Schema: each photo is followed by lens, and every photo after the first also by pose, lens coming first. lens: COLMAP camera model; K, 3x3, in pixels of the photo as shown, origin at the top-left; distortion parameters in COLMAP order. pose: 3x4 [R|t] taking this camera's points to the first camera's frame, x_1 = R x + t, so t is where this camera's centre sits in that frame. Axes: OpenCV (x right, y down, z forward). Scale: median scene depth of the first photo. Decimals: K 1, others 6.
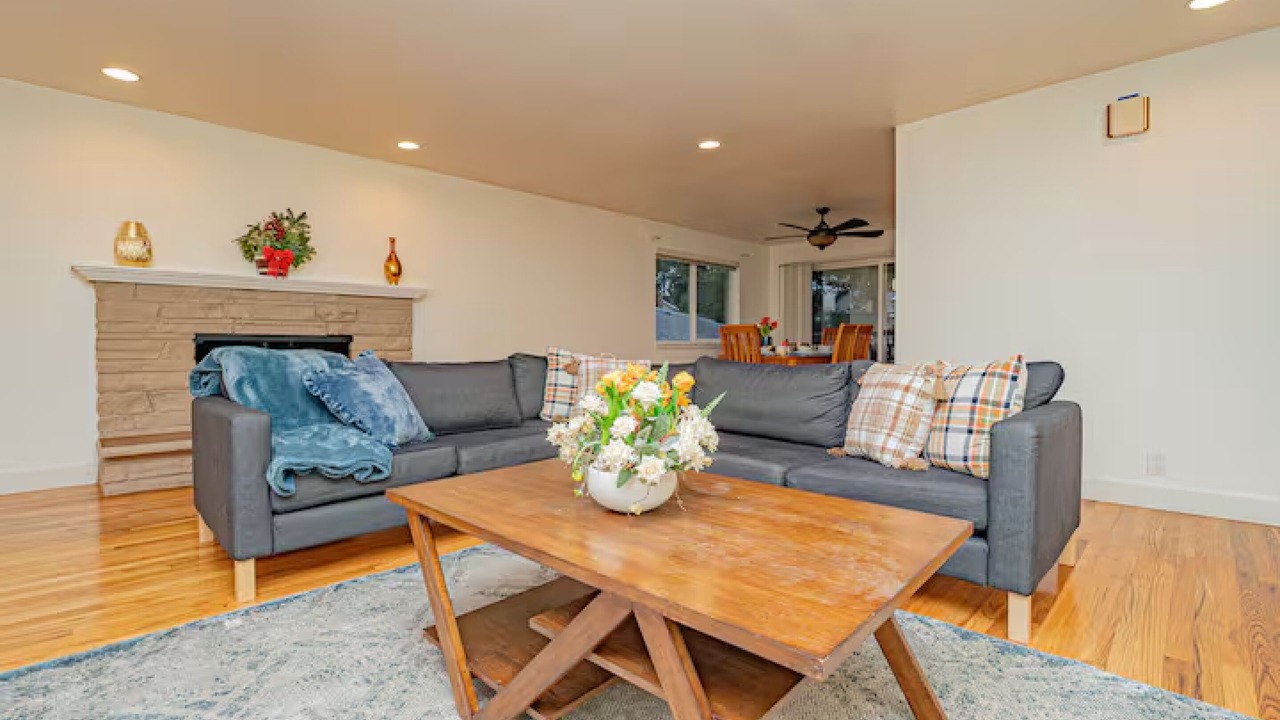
lens RADIAL K [[580.1, 0, 644.0], [0, 580.1, 356.8], [0, 0, 1]] dist [-0.001626, -0.000068]
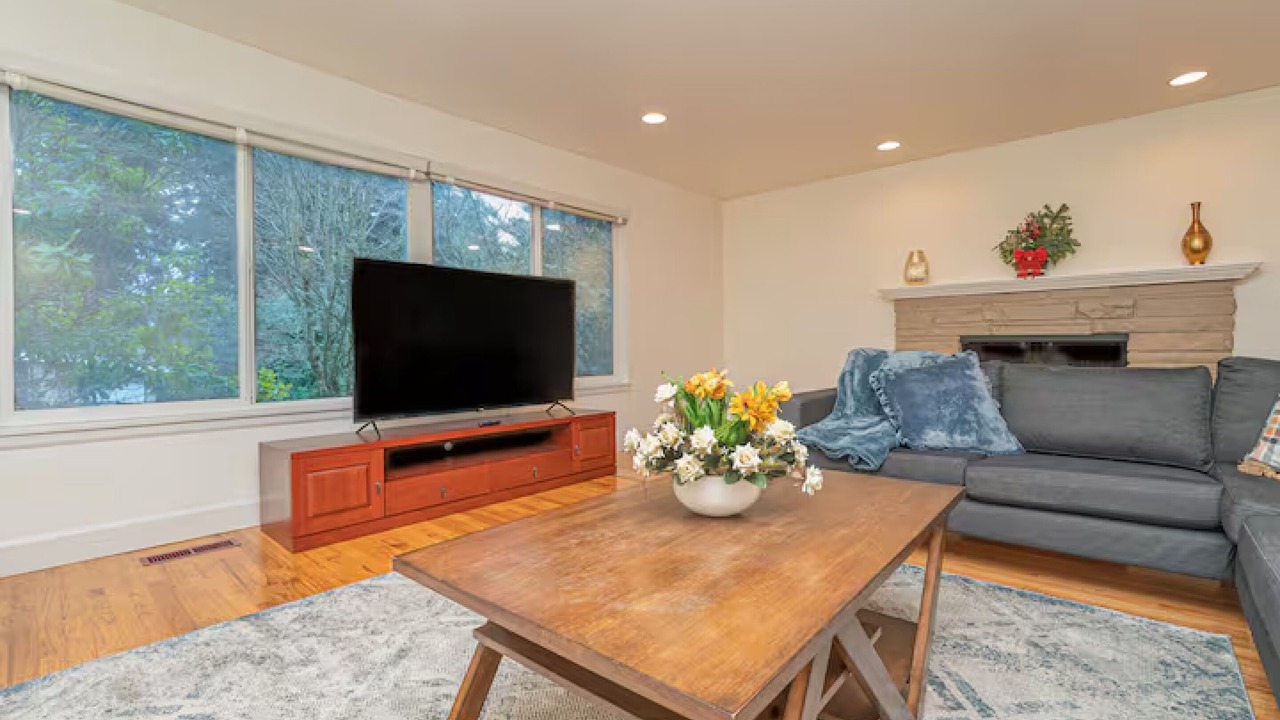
lens RADIAL K [[580.1, 0, 644.0], [0, 580.1, 356.8], [0, 0, 1]] dist [-0.001626, -0.000068]
pose [[0.049146, 0.016704, -0.998652, 0.329952], [-0.014288, 0.999770, 0.016019, -0.006668], [0.998689, 0.013481, 0.049374, 0.281517]]
